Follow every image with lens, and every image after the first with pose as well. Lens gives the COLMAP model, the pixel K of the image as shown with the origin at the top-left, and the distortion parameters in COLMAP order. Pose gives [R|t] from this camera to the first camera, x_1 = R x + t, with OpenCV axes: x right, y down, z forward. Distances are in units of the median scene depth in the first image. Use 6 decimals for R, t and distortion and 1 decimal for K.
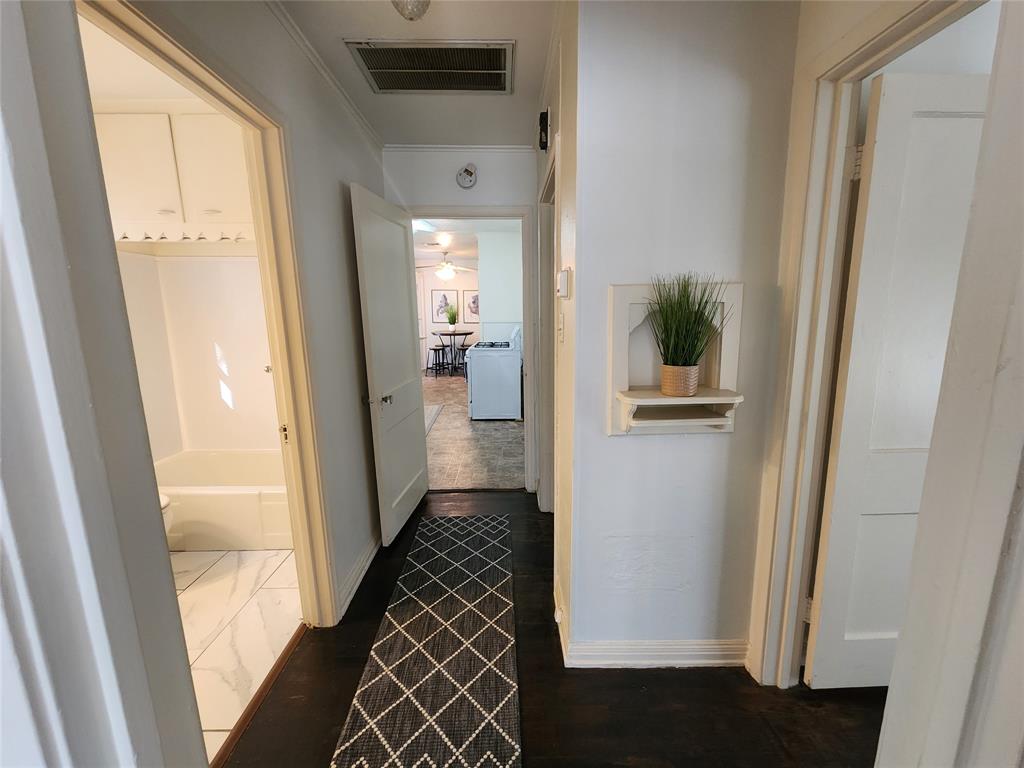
lens RADIAL K [[422.3, 0, 513.3], [0, 422.3, 379.5], [0, 0, 1]] dist [-0.001389, -0.002687]
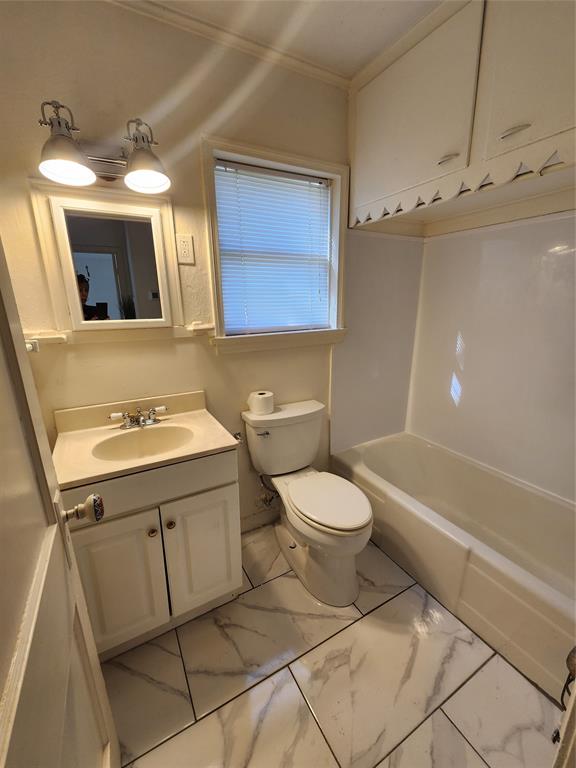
lens RADIAL K [[316.8, 0, 288.4], [0, 316.8, 383.1], [0, 0, 1]] dist [-0.001389, -0.002687]
pose [[0.474747, 0.231346, -0.849172, -0.375937], [-0.150722, 0.971952, 0.180532, -0.064937], [0.867120, 0.042282, 0.496301, 0.475297]]
